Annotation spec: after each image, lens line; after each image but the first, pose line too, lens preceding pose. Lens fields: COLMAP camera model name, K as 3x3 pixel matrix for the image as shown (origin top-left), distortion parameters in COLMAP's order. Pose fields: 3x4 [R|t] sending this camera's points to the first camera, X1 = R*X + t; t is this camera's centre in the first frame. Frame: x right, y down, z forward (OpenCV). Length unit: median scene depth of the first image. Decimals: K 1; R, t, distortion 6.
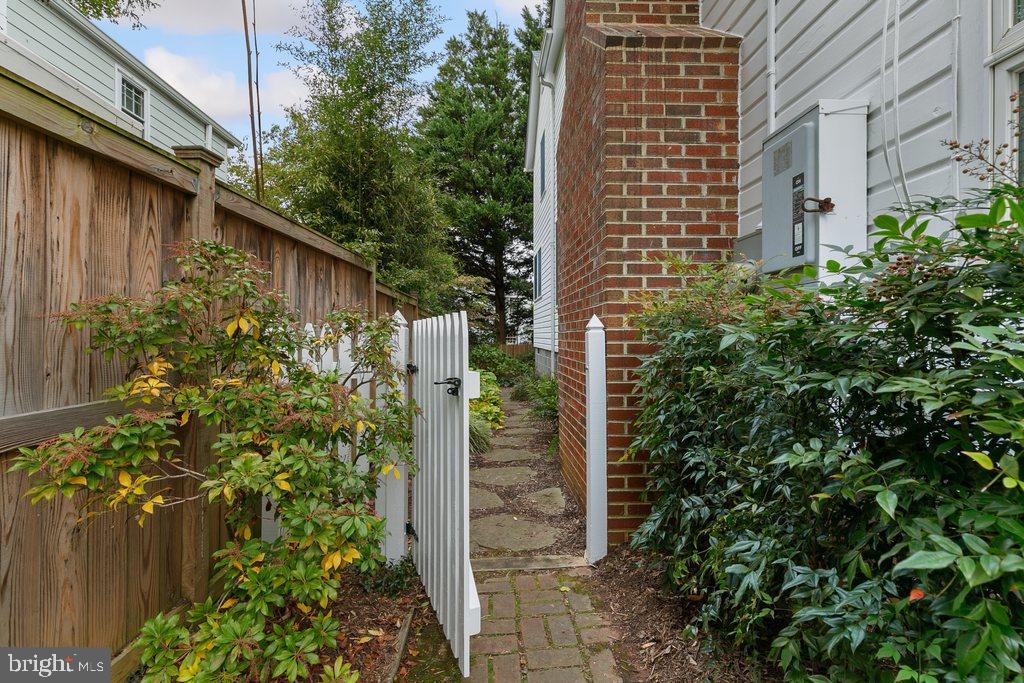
lens RADIAL K [[457.7, 0, 512.0], [0, 457.7, 341.5], [0, 0, 1]] dist [0.000444, 0.000039]
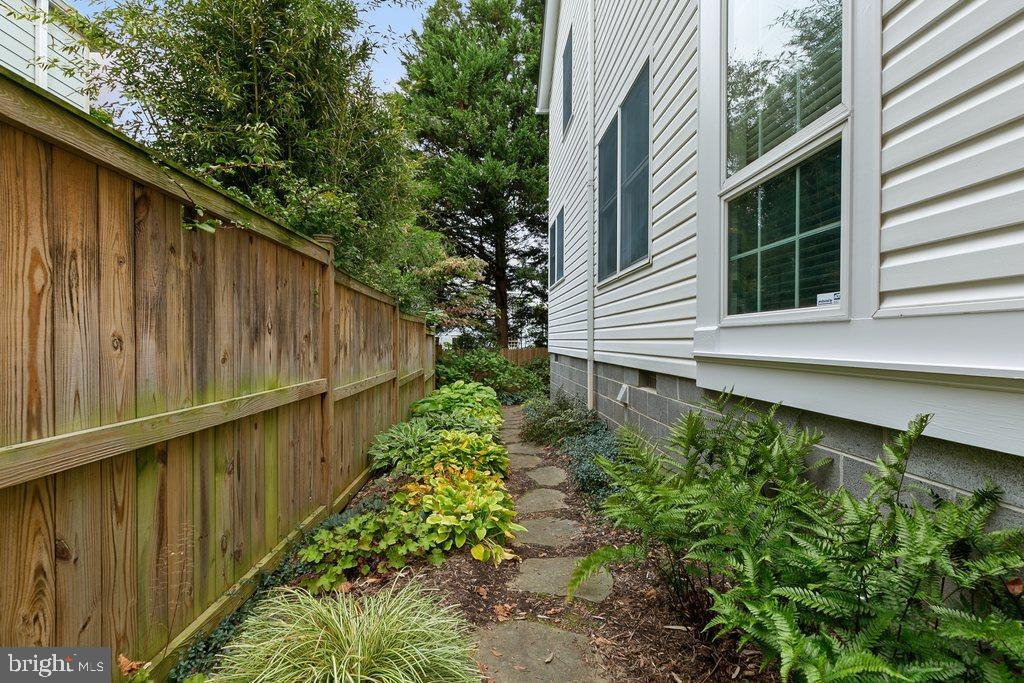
lens RADIAL K [[457.7, 0, 512.0], [0, 457.7, 341.5], [0, 0, 1]] dist [0.000444, 0.000039]
pose [[0.999990, 0.004556, 0.000367, -0.007351], [-0.004552, 0.999936, -0.010369, 0.001809], [-0.000414, 0.010367, 0.999946, 0.196421]]
